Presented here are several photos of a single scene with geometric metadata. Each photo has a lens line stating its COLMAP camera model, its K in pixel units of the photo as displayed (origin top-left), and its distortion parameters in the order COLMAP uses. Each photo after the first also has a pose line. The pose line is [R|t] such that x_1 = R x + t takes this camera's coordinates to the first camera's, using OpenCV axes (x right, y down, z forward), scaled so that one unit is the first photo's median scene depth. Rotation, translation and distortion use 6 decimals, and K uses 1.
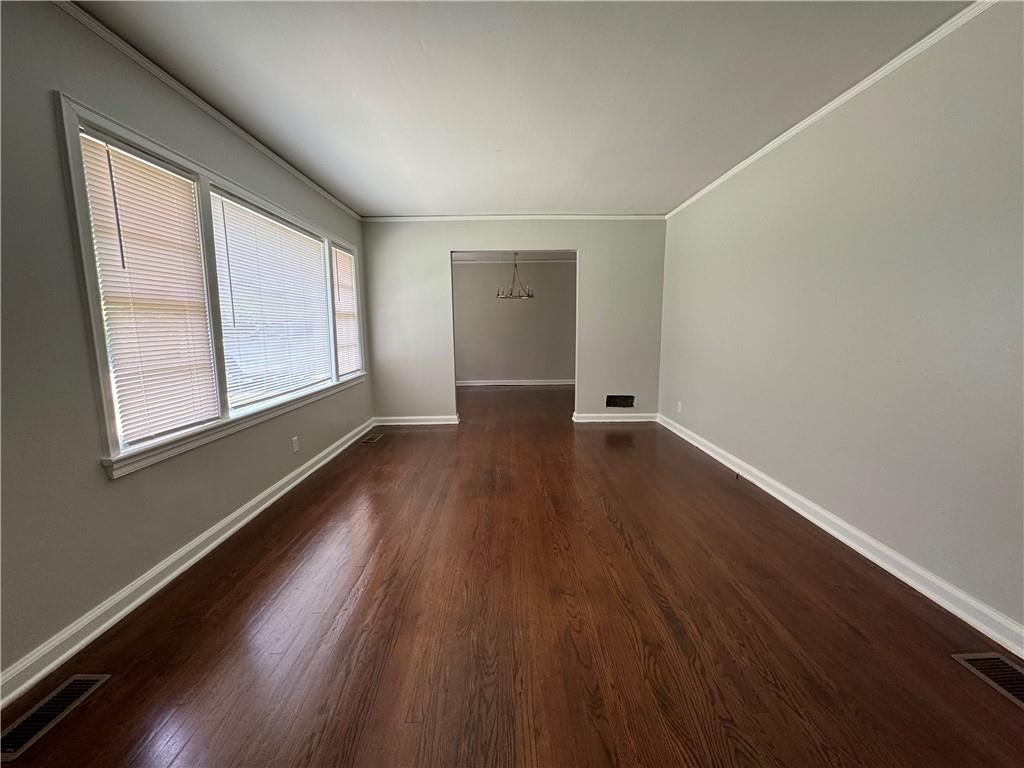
lens RADIAL K [[408.1, 0, 512.8], [0, 408.1, 382.1], [0, 0, 1]] dist [-0.000594, 0.000079]
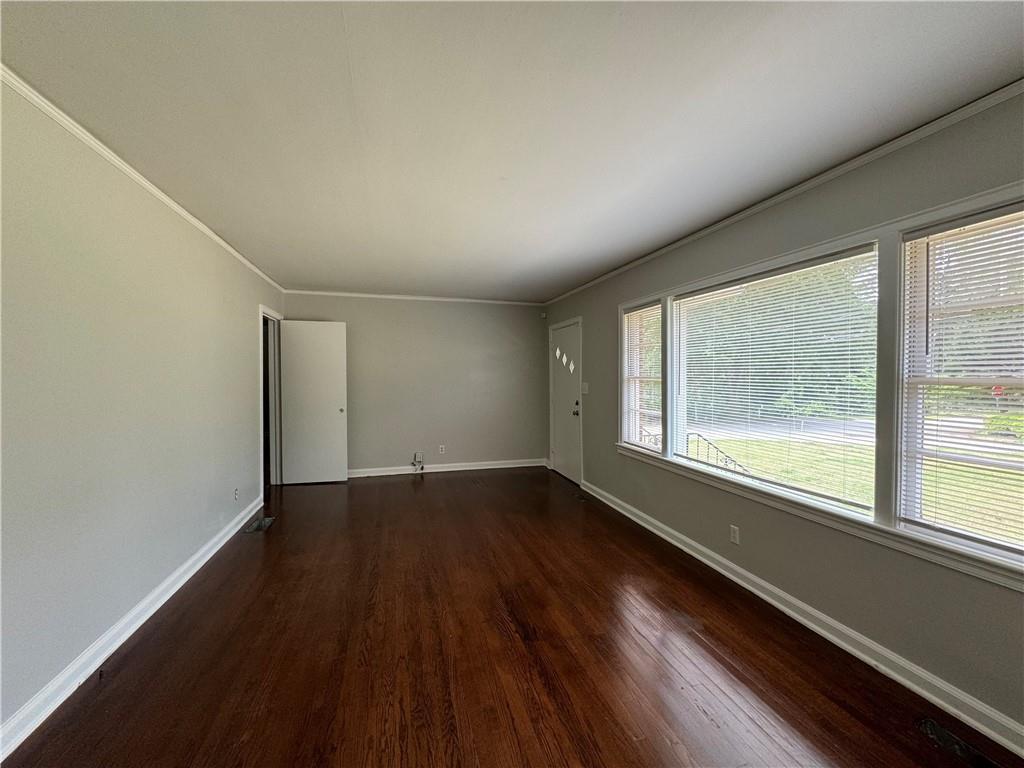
lens RADIAL K [[401.0, 0, 517.3], [0, 401.0, 383.3], [0, 0, 1]] dist [-0.009385, -0.000017]
pose [[-0.957896, 0.015645, -0.286689, 0.174324], [-0.030644, 0.987239, 0.156266, -0.335236], [0.285475, 0.158472, -0.945193, 1.935011]]
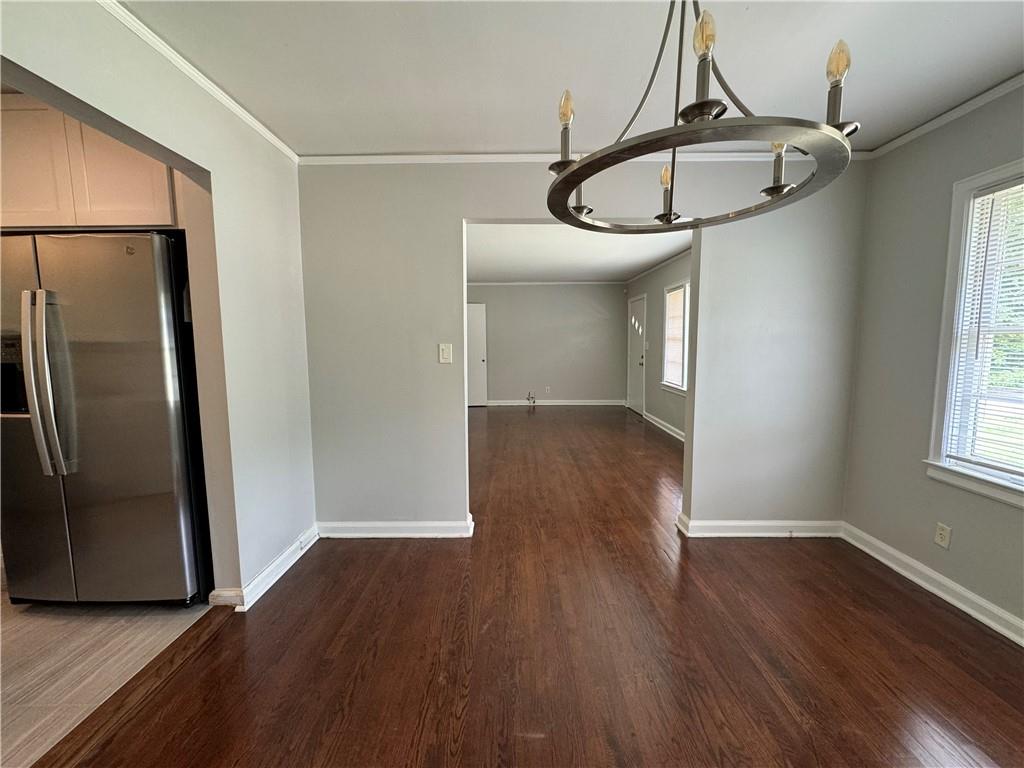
lens RADIAL K [[408.1, 0, 512.8], [0, 408.1, 382.1], [0, 0, 1]] dist [-0.000594, 0.000079]
pose [[-0.999738, 0.017174, 0.015144, 0.170198], [0.020304, 0.970661, 0.239592, -0.454016], [-0.010585, 0.239836, -0.970756, 2.894219]]
